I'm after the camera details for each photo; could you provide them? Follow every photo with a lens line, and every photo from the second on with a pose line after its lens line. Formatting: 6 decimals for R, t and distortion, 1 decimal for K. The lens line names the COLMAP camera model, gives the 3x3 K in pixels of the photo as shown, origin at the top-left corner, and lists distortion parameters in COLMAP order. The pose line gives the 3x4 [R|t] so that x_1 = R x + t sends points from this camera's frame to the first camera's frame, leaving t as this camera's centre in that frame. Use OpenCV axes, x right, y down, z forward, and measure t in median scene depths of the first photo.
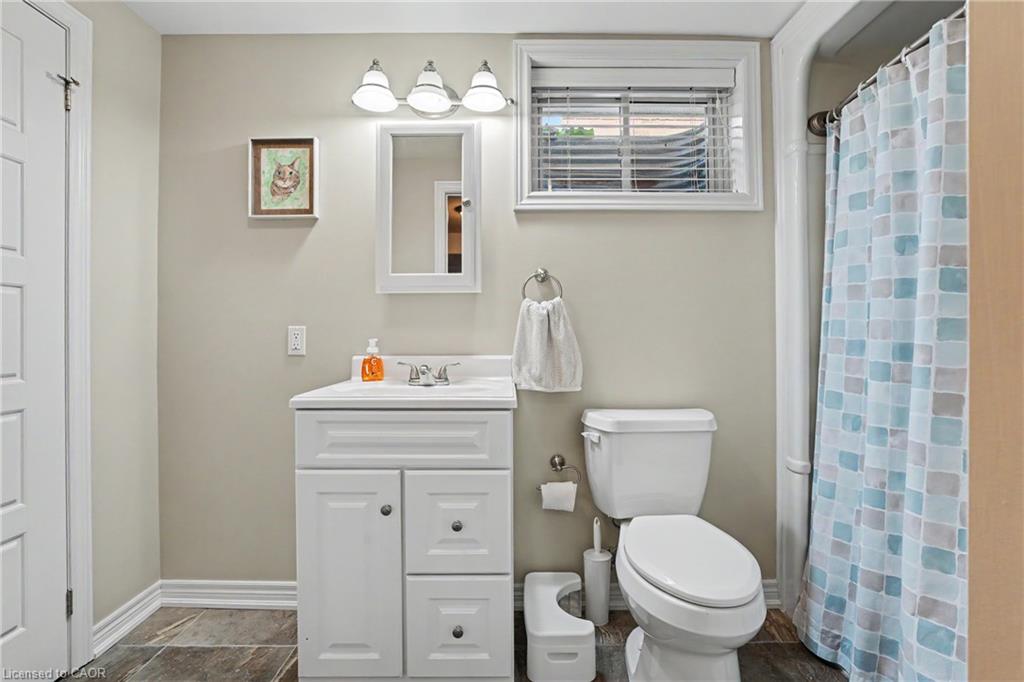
lens RADIAL K [[780.4, 0, 512.0], [0, 780.4, 341.6], [0, 0, 1]] dist [-0.030842, -0.001953]
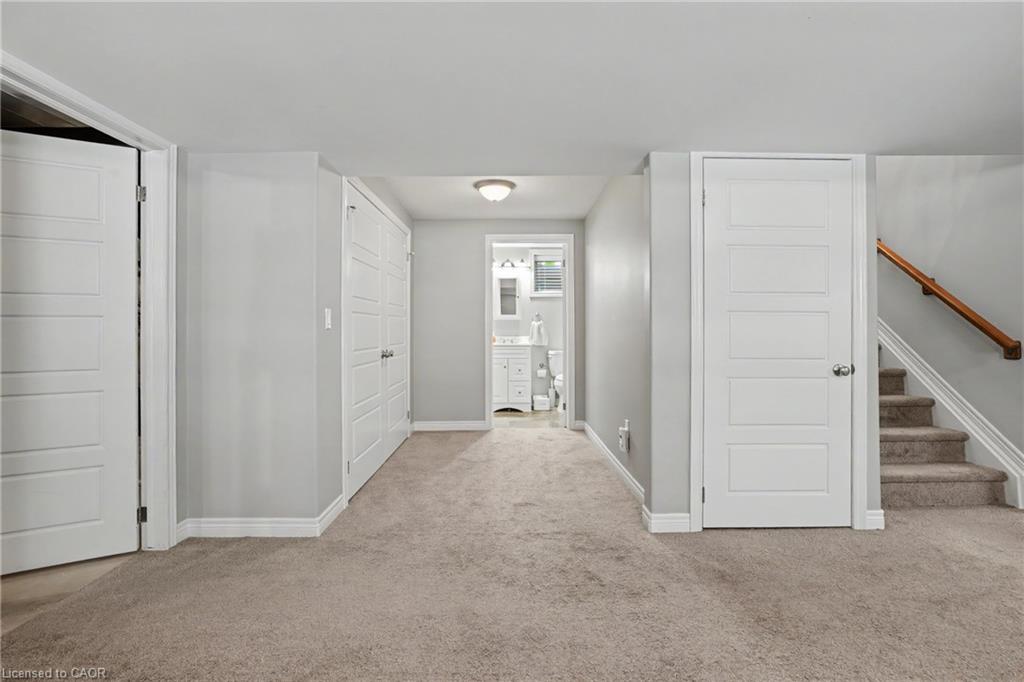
lens RADIAL K [[780.4, 0, 512.6], [0, 780.4, 336.1], [0, 0, 1]] dist [-0.030842, -0.001953]
pose [[0.999991, -0.002533, -0.003366, -0.068648], [0.002541, 0.999995, 0.002123, 0.008167], [0.003360, -0.002131, 0.999992, -2.788841]]
